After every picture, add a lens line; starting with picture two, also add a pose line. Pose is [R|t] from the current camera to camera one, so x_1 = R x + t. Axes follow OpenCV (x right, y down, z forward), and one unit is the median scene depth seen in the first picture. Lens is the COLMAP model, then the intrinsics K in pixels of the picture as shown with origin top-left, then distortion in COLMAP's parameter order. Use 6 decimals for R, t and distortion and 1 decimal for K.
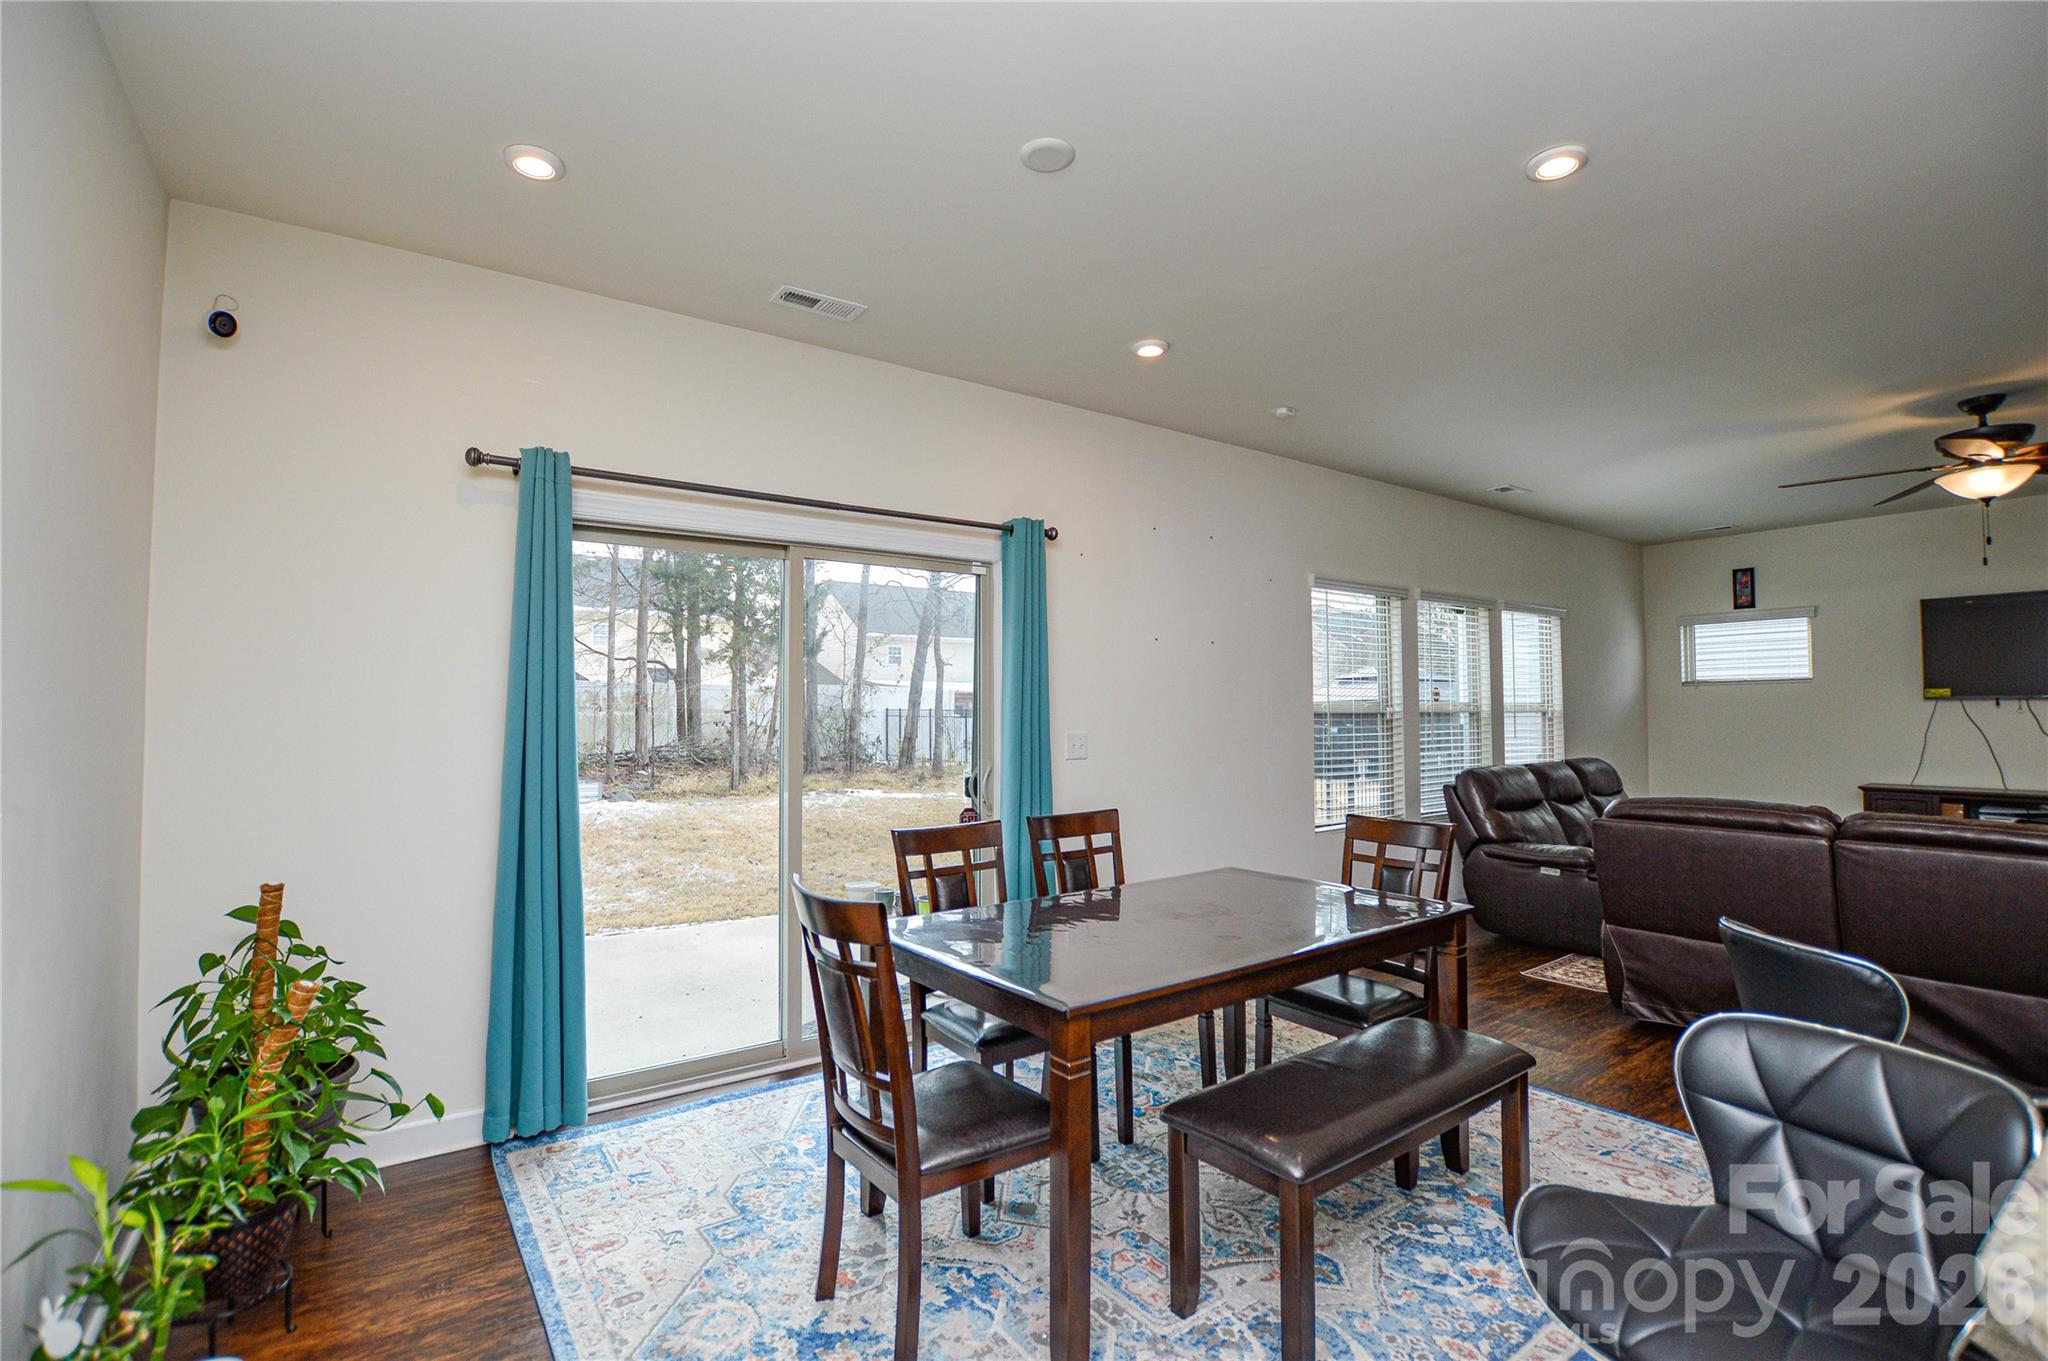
lens RADIAL K [[929.9, 0, 1019.8], [0, 929.9, 668.3], [0, 0, 1]] dist [-0.035681, 0.004667]
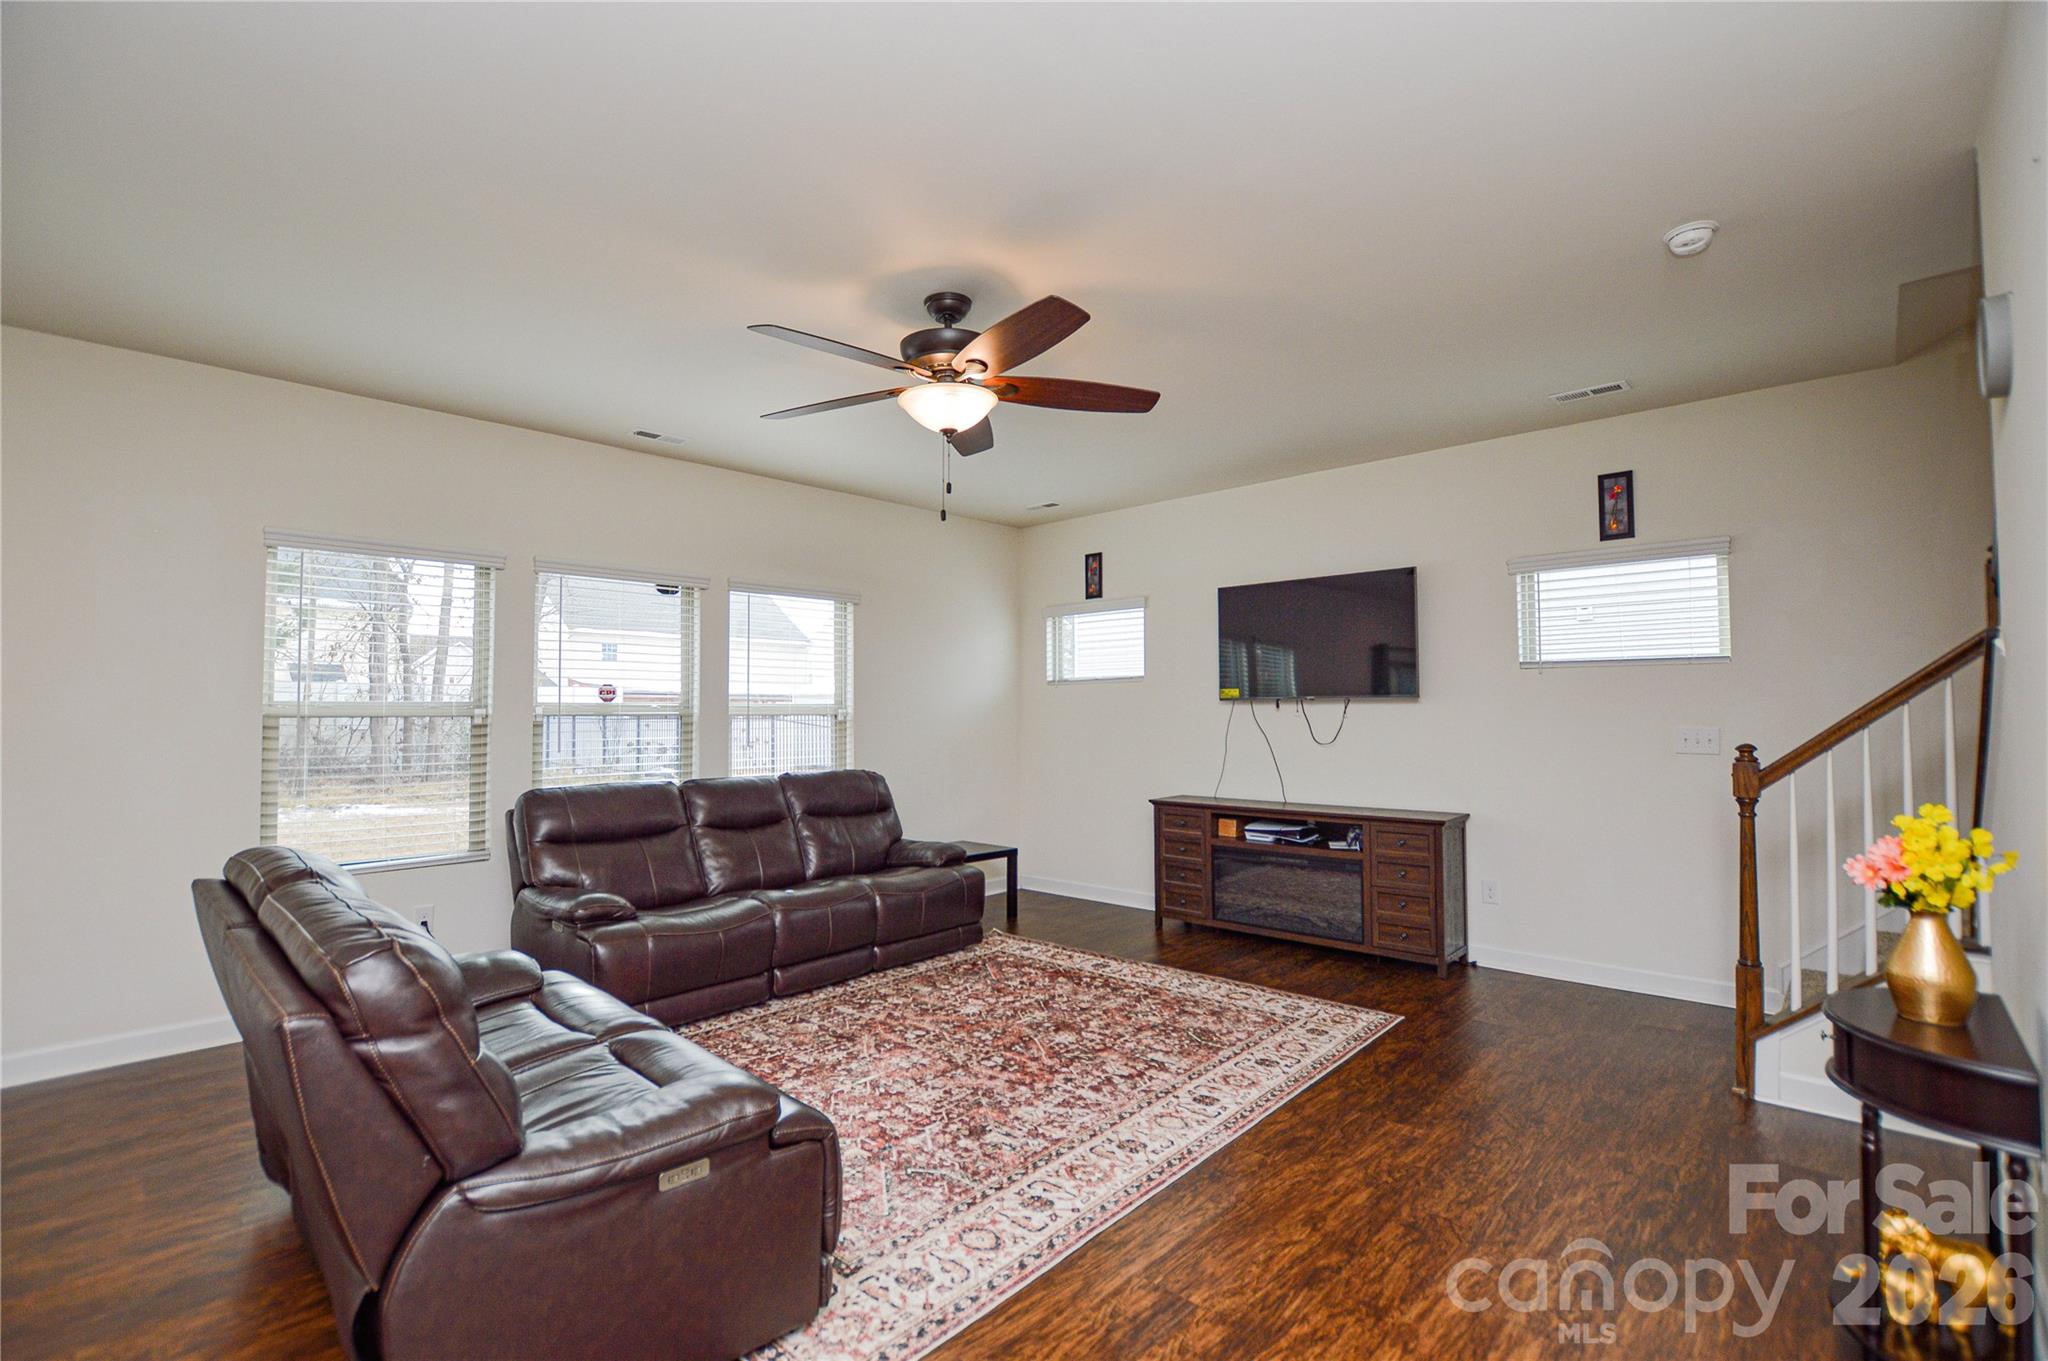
lens RADIAL K [[929.9, 0, 1017.8], [0, 929.9, 674.2], [0, 0, 1]] dist [-0.035681, 0.004667]
pose [[0.980106, 0.007393, 0.198337, 0.572973], [-0.008228, 0.999960, 0.003389, 0.006219], [-0.198304, -0.004953, 0.980128, 0.129766]]
